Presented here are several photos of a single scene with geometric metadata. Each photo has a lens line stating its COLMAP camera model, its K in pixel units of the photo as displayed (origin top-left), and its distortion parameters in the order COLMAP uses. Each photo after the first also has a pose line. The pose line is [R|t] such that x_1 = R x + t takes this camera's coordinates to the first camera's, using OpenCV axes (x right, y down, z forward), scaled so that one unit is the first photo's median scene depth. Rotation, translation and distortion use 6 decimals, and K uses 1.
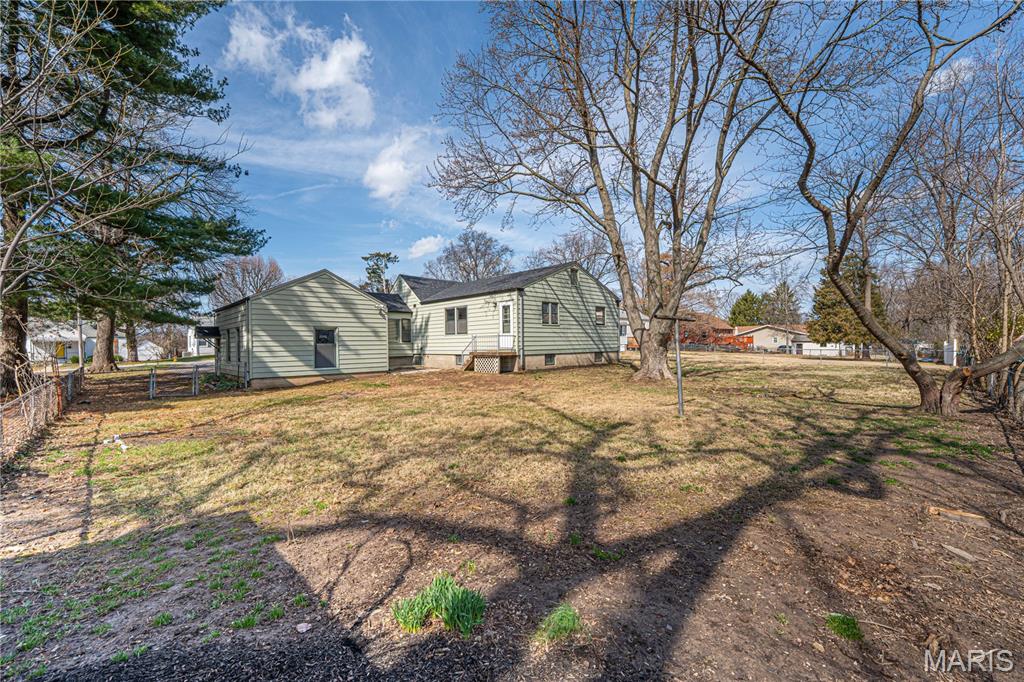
lens RADIAL K [[411.7, 0, 512.0], [0, 411.7, 341.0], [0, 0, 1]] dist [0.000059, 0.000005]
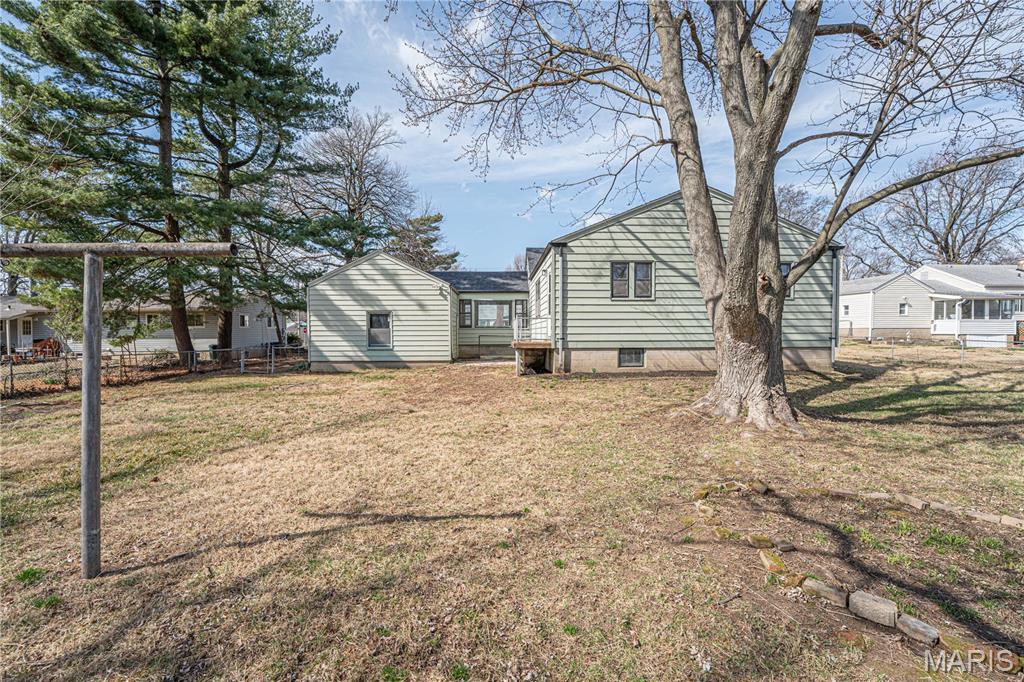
lens RADIAL K [[411.2, 0, 512.0], [0, 411.2, 341.0], [0, 0, 1]] dist [-0.000167, -0.000017]
pose [[0.748556, 0.026421, -0.662545, 0.368819], [-0.003544, 0.999351, 0.035848, 0.000082], [0.663062, -0.024486, 0.748164, 0.450050]]
